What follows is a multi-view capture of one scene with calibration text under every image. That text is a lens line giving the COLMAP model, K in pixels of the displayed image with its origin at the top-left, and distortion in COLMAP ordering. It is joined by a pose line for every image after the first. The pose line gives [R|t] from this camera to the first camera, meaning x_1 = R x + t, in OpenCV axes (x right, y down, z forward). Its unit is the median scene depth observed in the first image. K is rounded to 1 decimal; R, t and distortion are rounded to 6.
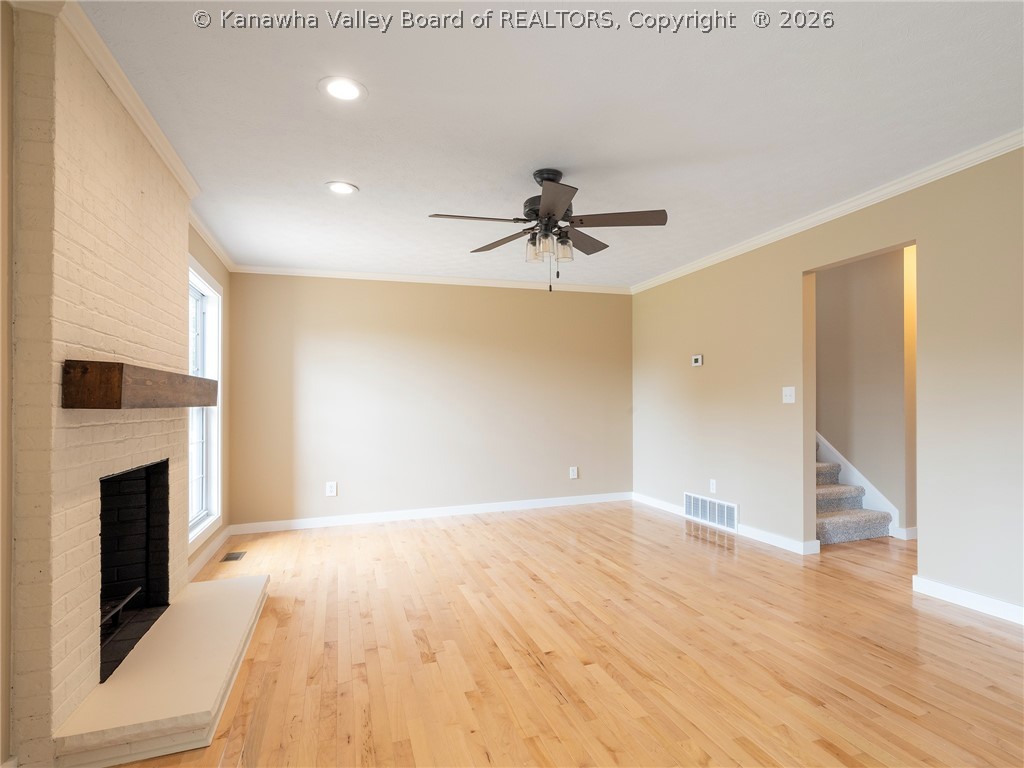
lens RADIAL K [[596.7, 0, 512.7], [0, 596.7, 390.0], [0, 0, 1]] dist [0.018874, 0.000562]
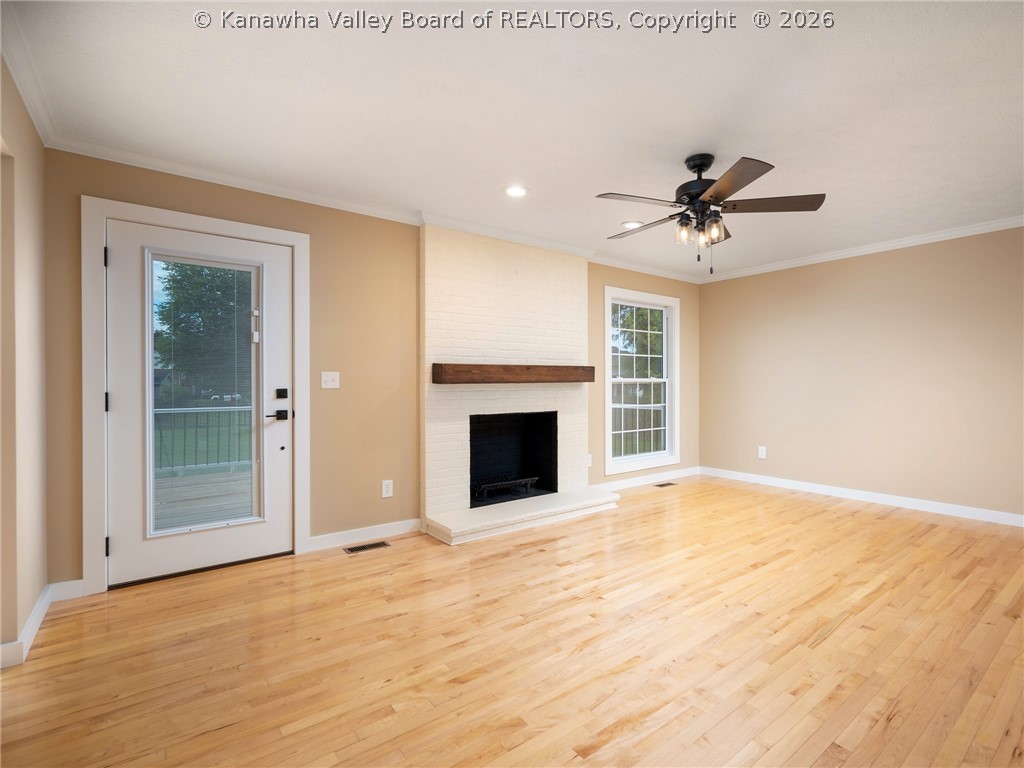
lens RADIAL K [[450.5, 0, 510.8], [0, 450.5, 379.9], [0, 0, 1]] dist [-0.001407, -0.000170]
pose [[0.315265, 0.005649, -0.948987, 0.677477], [0.023613, 0.999626, 0.013795, -0.000556], [0.948710, -0.026757, 0.315013, 0.464597]]
